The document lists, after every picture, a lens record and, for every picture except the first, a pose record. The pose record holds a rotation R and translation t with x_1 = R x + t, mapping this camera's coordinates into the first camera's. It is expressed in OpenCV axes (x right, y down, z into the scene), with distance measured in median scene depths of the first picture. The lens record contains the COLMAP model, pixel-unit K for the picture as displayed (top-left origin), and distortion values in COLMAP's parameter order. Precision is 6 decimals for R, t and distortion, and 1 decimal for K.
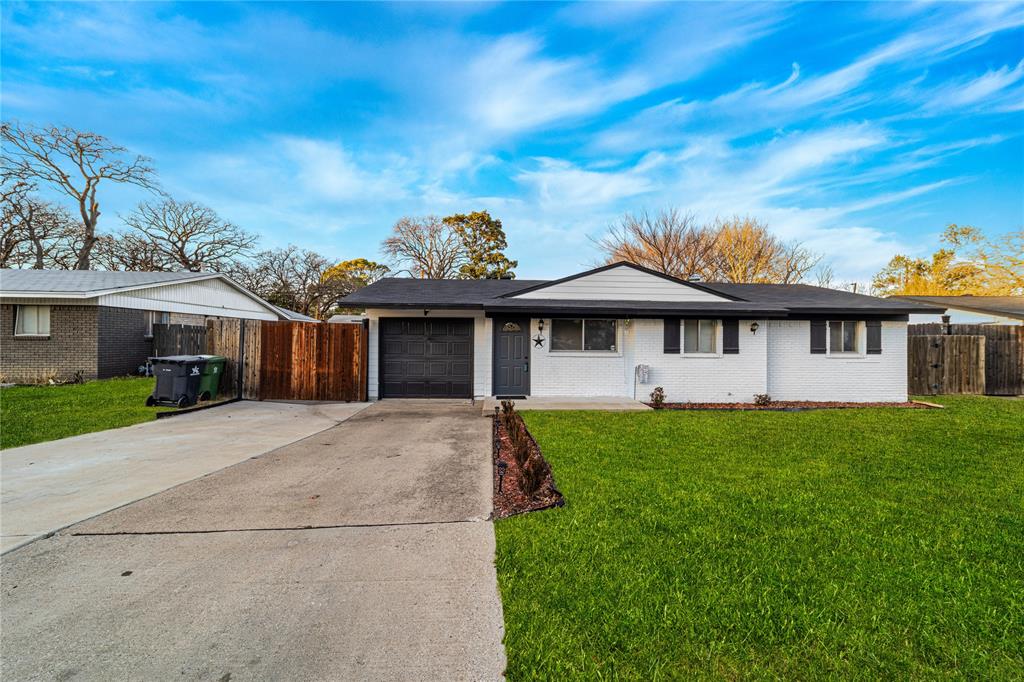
lens RADIAL K [[364.2, 0, 518.4], [0, 364.2, 344.1], [0, 0, 1]] dist [0.011039, 0.000004]
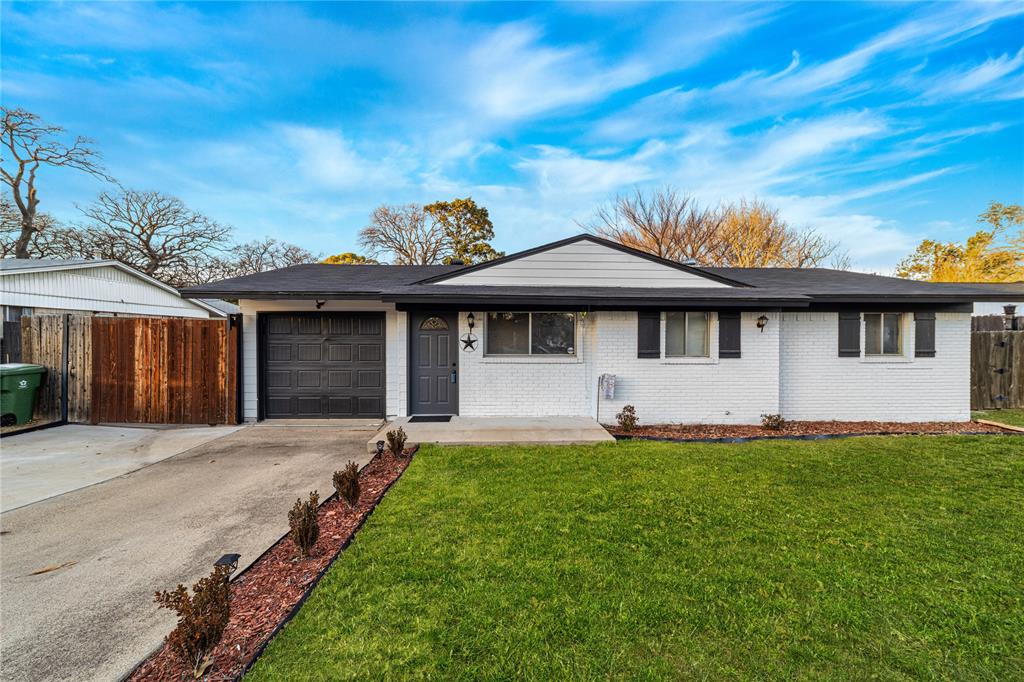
lens RADIAL K [[364.2, 0, 518.0], [0, 364.2, 338.4], [0, 0, 1]] dist [0.011039, 0.000004]
pose [[0.999985, -0.005439, -0.001086, 0.153888], [0.005450, 0.999928, 0.010669, -0.022837], [0.001028, -0.010675, 0.999942, 0.259808]]
